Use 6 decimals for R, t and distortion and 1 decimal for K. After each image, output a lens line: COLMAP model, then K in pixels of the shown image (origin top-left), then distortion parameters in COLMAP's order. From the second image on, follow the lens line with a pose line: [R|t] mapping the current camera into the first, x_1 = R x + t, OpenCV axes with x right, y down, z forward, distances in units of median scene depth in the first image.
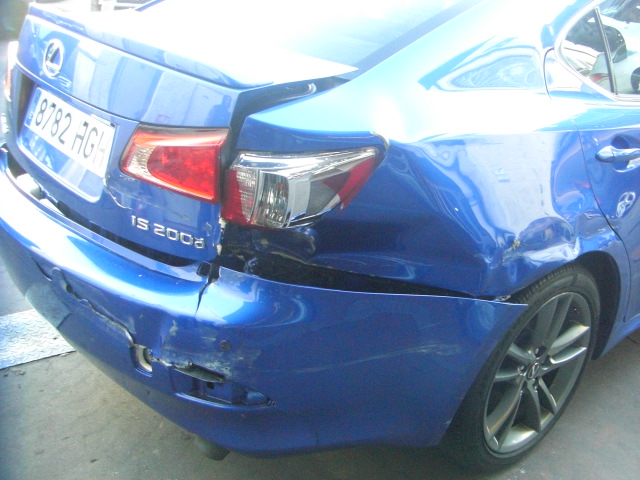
lens RADIAL K [[724.0, 0, 357.1], [0, 724.0, 244.8], [0, 0, 1]] dist [-0.139697, 0.000000]
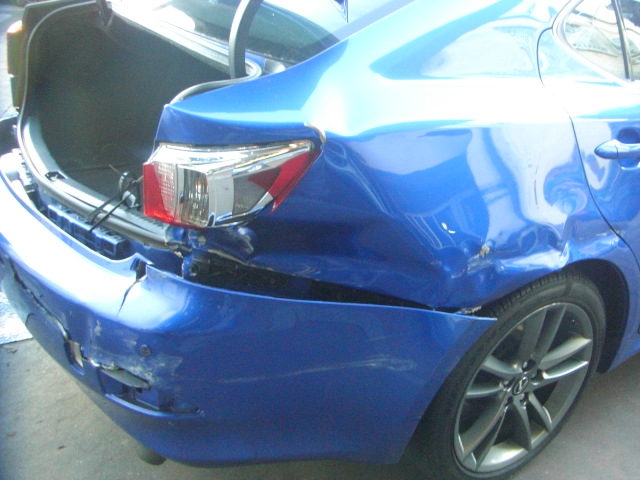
lens RADIAL K [[724.0, 0, 354.9], [0, 724.0, 250.0], [0, 0, 1]] dist [-0.139697, 0.000000]
pose [[0.992326, 0.041912, -0.116333, 0.168248], [-0.036300, 0.998092, 0.049953, -0.041471], [0.118205, -0.045346, 0.991953, 0.102346]]
